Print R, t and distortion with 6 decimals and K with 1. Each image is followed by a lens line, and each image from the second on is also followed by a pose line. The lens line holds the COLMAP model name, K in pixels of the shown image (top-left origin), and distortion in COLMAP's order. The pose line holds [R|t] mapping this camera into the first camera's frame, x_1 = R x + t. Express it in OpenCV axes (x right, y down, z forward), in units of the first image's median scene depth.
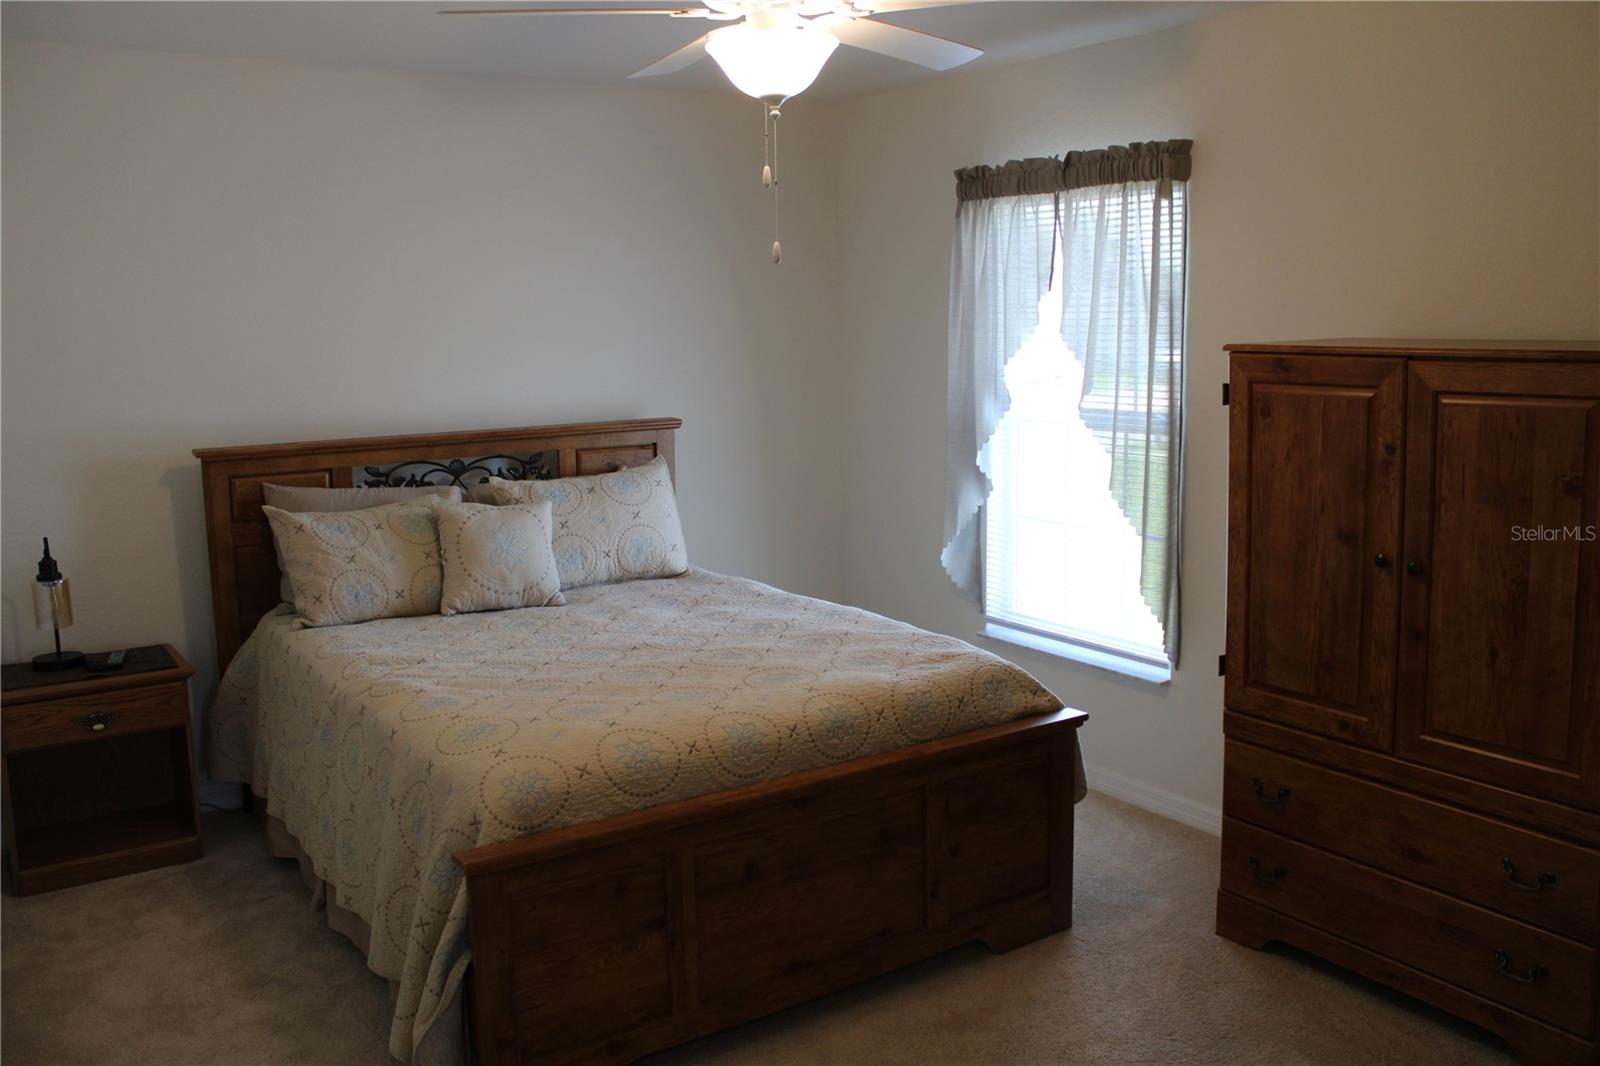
lens RADIAL K [[1320.6, 0, 808.8], [0, 1320.6, 539.3], [0, 0, 1]] dist [-0.152142, 0.103987]
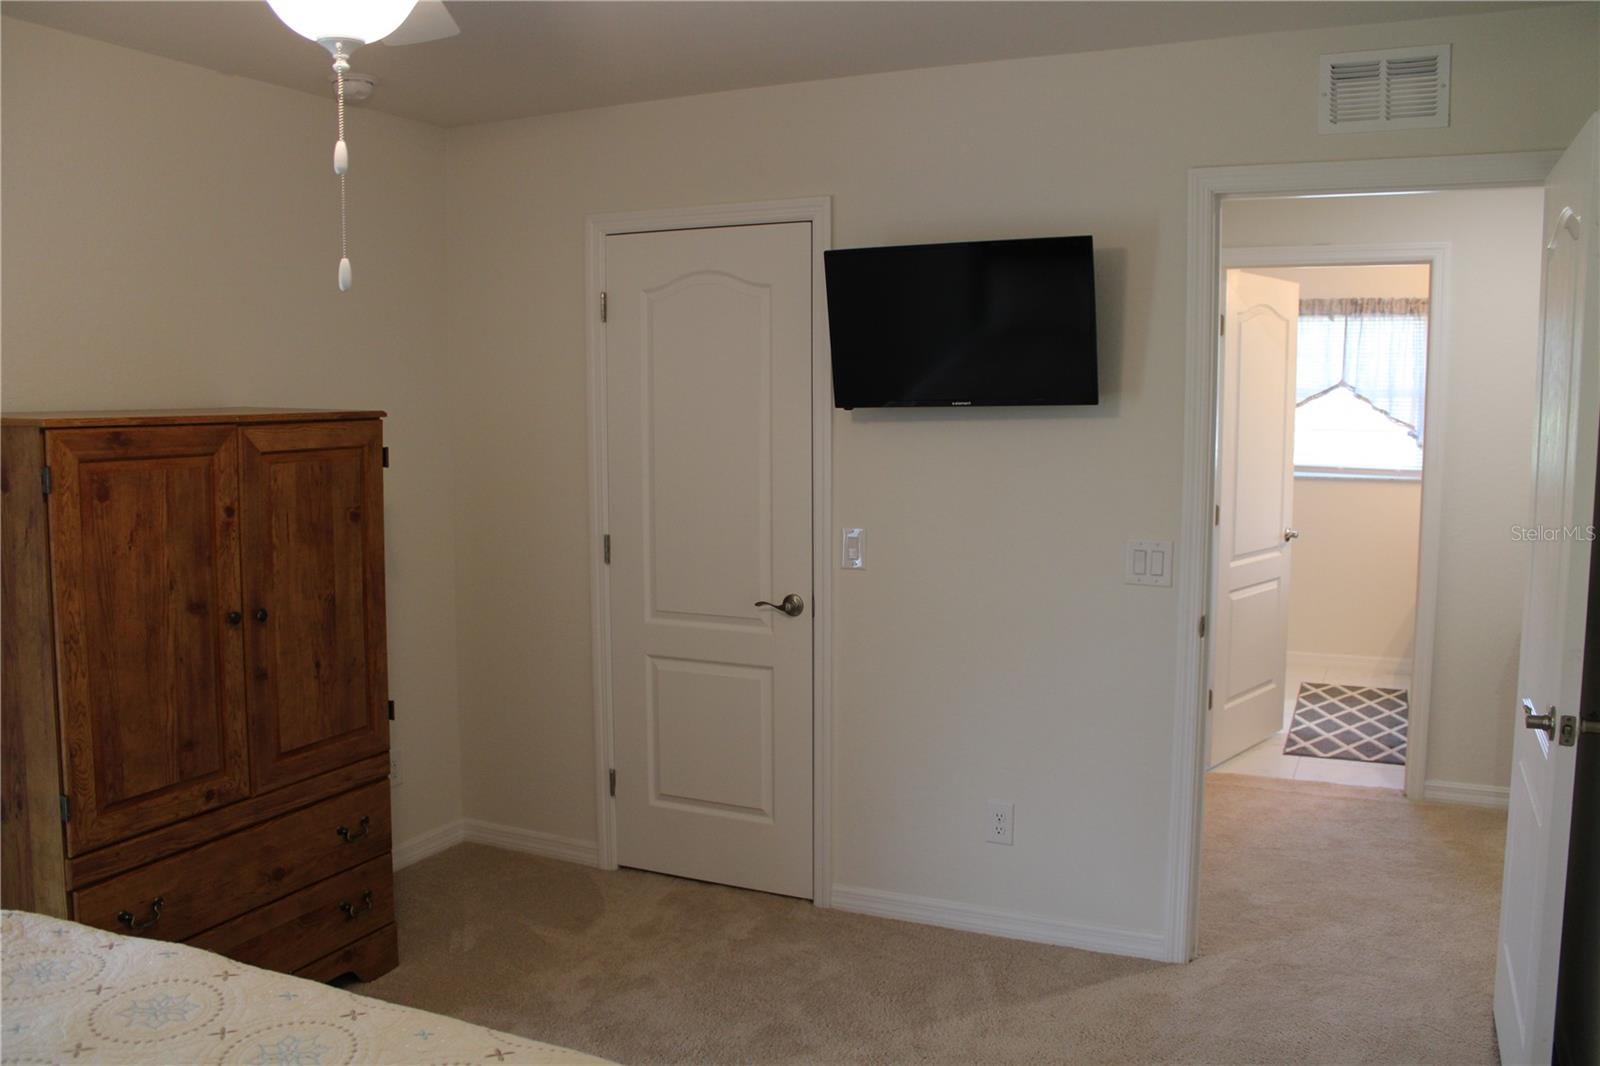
lens RADIAL K [[1320.6, 0, 808.8], [0, 1320.6, 539.3], [0, 0, 1]] dist [-0.152142, 0.103987]
pose [[-0.518179, -0.074996, 0.851978, -0.676173], [0.150487, 0.972612, 0.177142, -0.158872], [-0.841929, 0.220003, -0.492702, 1.094940]]
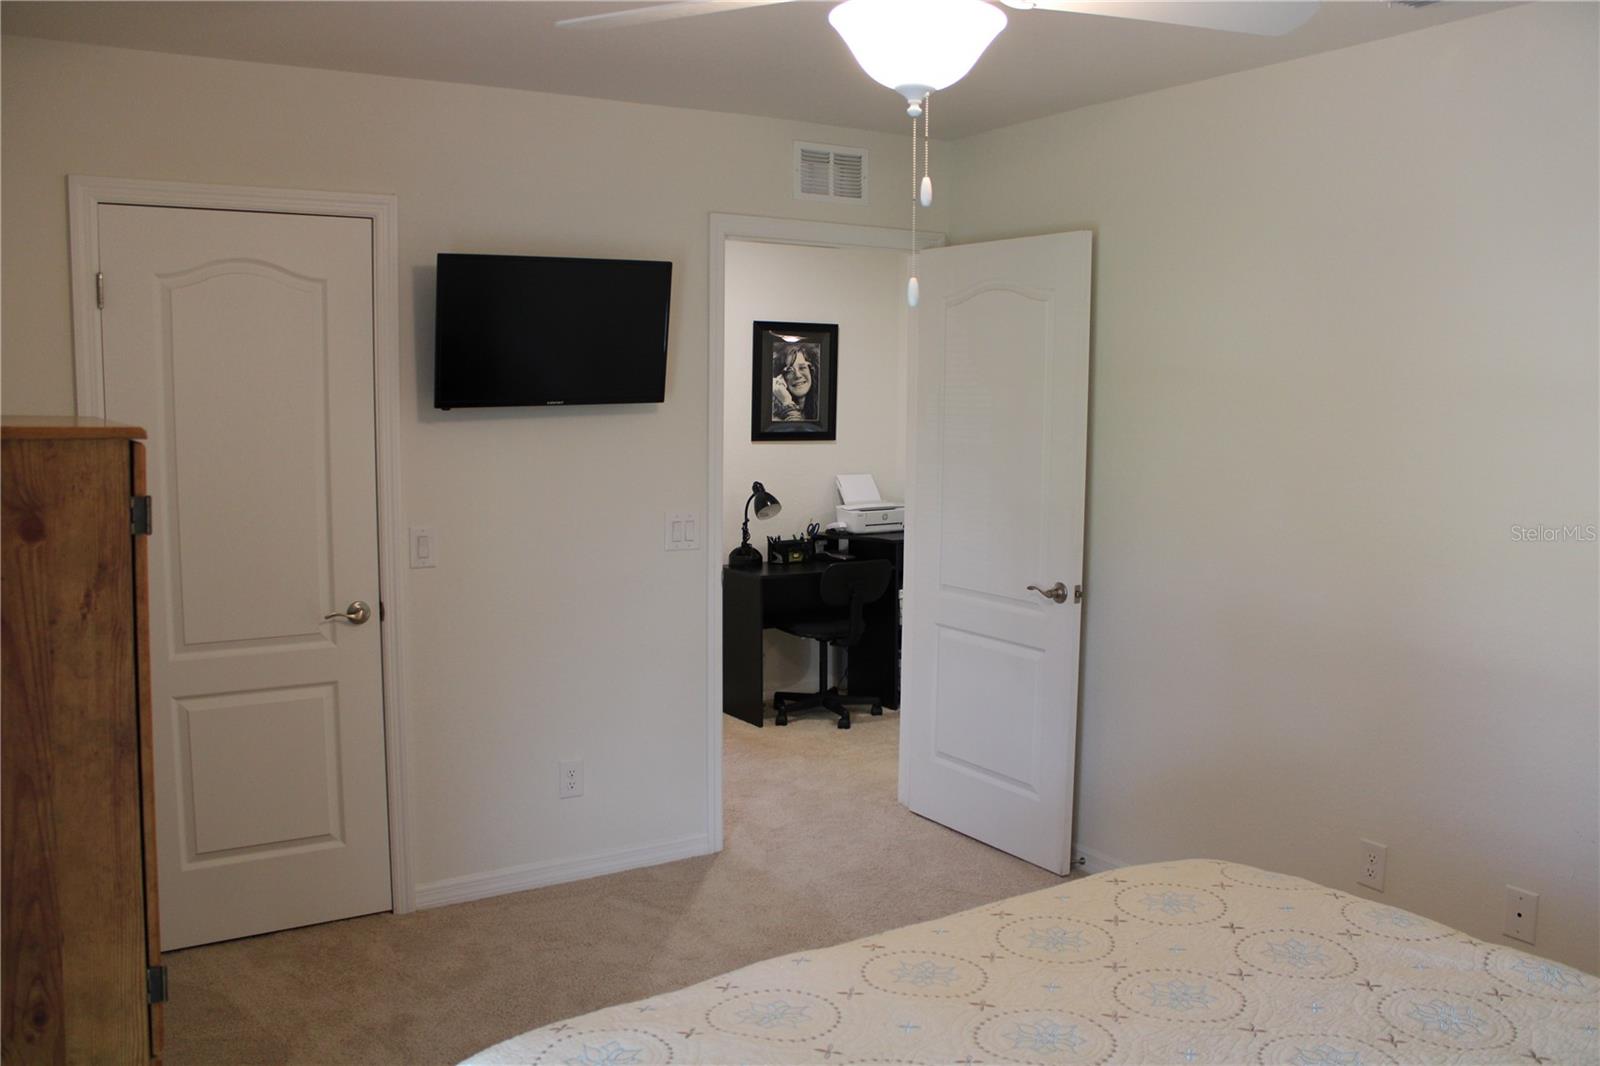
lens RADIAL K [[1320.6, 0, 808.8], [0, 1320.6, 539.3], [0, 0, 1]] dist [-0.152142, 0.103987]
pose [[-0.999396, 0.008237, 0.033763, 0.007620], [0.017129, 0.962055, 0.272317, -0.272641], [-0.030239, 0.272731, -0.961615, 1.678544]]
